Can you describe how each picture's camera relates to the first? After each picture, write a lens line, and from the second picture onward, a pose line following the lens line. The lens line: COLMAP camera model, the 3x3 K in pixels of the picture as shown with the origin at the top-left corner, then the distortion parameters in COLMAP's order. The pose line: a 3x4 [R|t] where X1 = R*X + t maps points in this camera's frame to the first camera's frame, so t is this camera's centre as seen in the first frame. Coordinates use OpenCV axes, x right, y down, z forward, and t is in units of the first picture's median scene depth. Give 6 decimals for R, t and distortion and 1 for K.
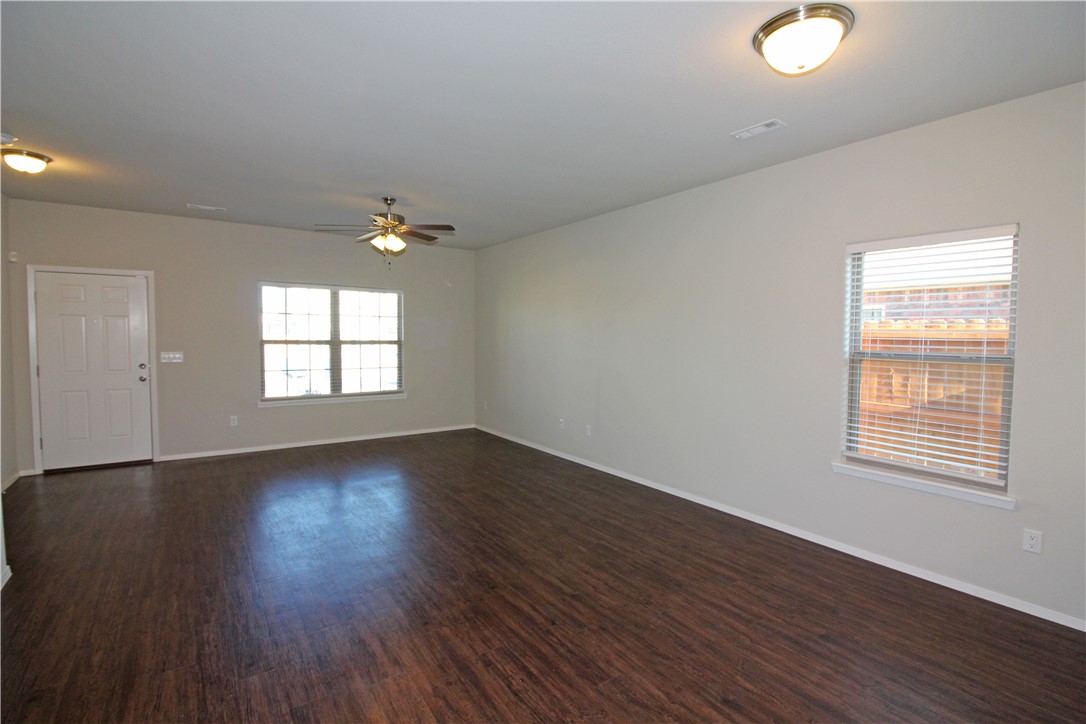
lens RADIAL K [[500.9, 0, 546.0], [0, 500.9, 359.7], [0, 0, 1]] dist [-0.005443, -0.009292]
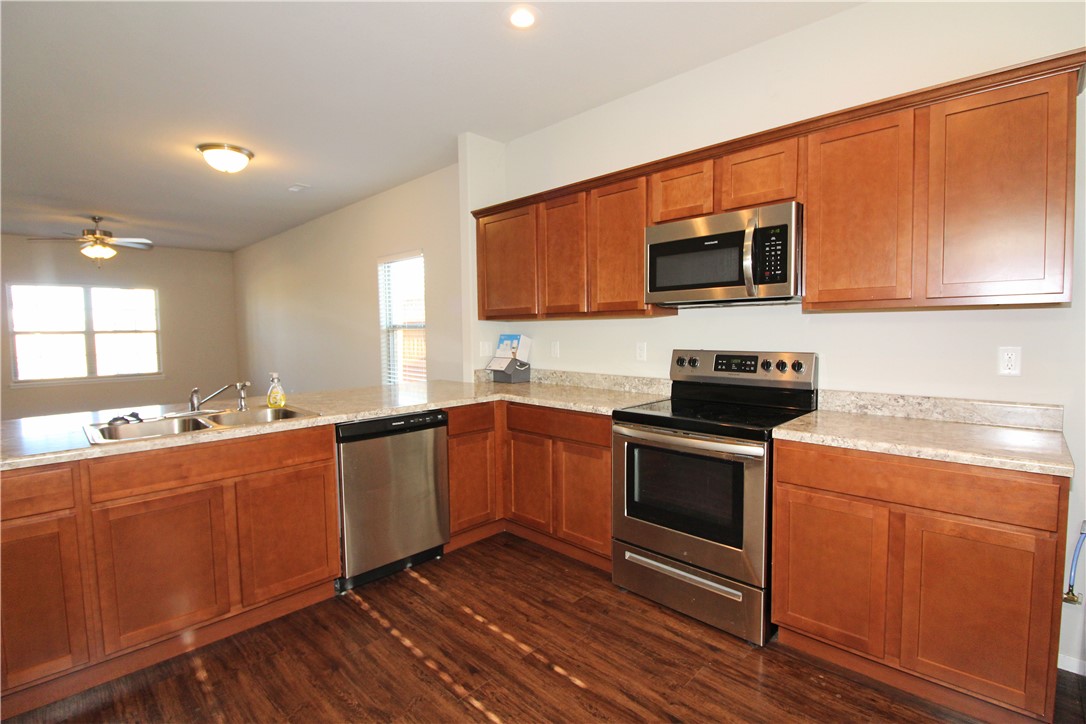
lens RADIAL K [[500.9, 0, 545.1], [0, 500.9, 357.7], [0, 0, 1]] dist [-0.005443, -0.009292]
pose [[0.982785, -0.032672, 0.181840, 0.551196], [0.031021, 0.999448, 0.011922, 0.058462], [-0.182129, -0.006076, 0.983256, -0.446899]]
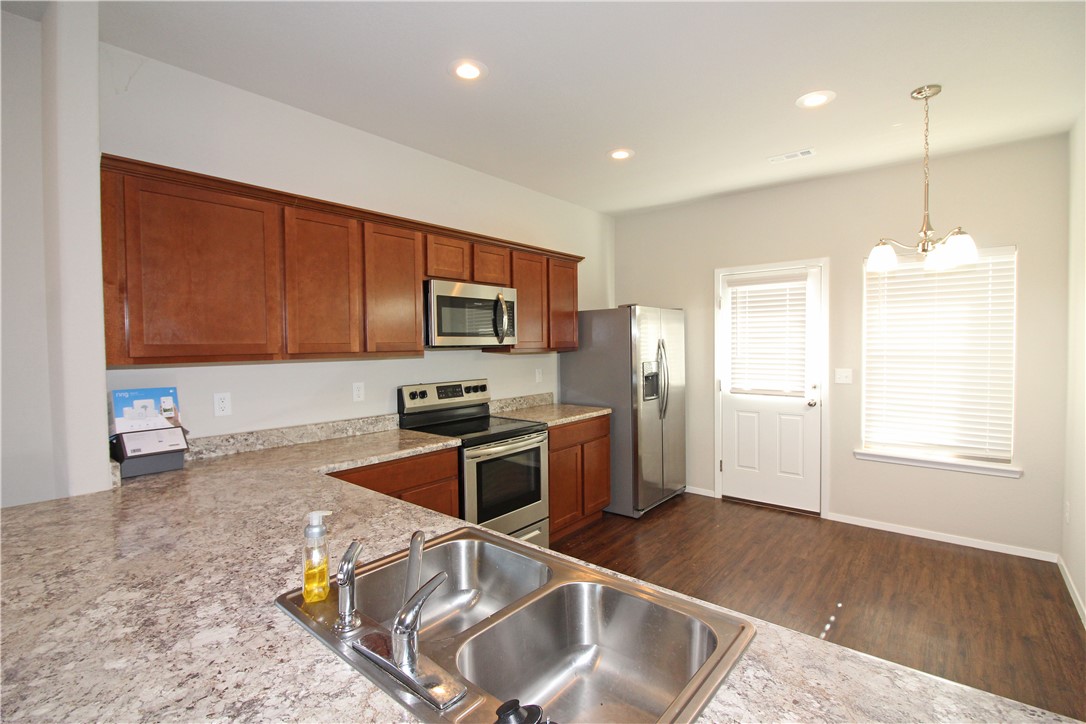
lens RADIAL K [[500.9, 0, 543.3], [0, 500.9, 356.8], [0, 0, 1]] dist [-0.005443, -0.009292]
pose [[-0.255474, -0.034019, 0.966217, 0.142498], [0.054243, 0.997302, 0.049455, 0.002194], [-0.965293, 0.065046, -0.252939, 0.072644]]
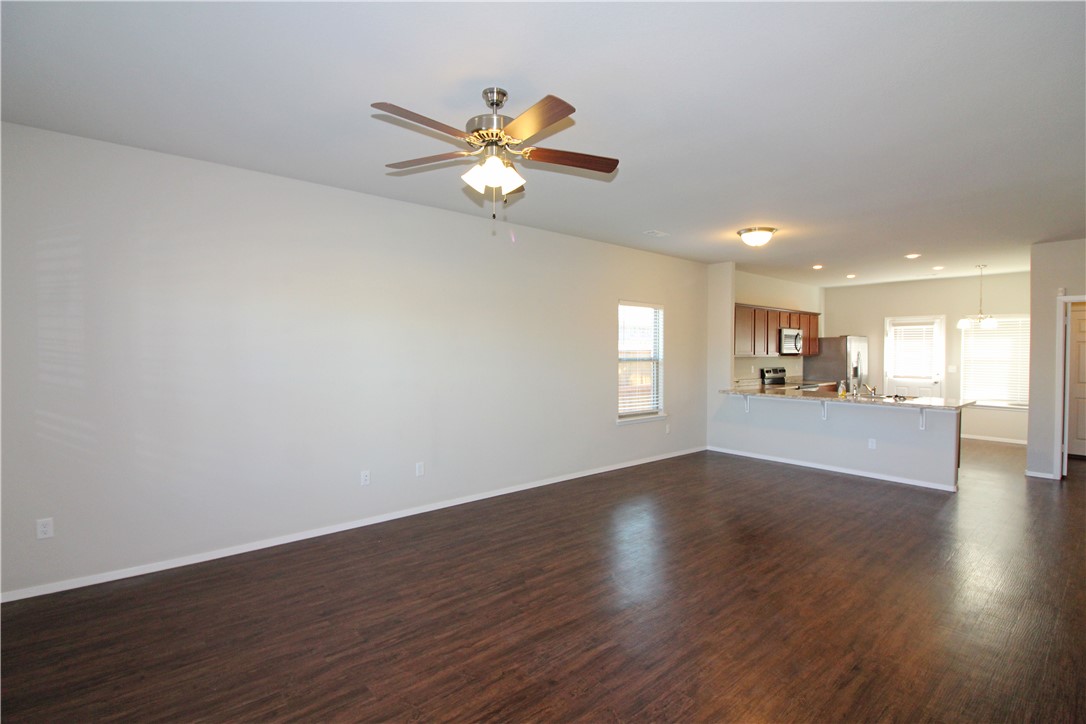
lens RADIAL K [[500.9, 0, 548.8], [0, 500.9, 357.8], [0, 0, 1]] dist [-0.005443, -0.009292]
pose [[-0.085360, -0.024710, 0.996044, -0.801812], [0.045371, 0.998559, 0.028661, -0.054175], [-0.995317, 0.047638, -0.084115, 0.941018]]
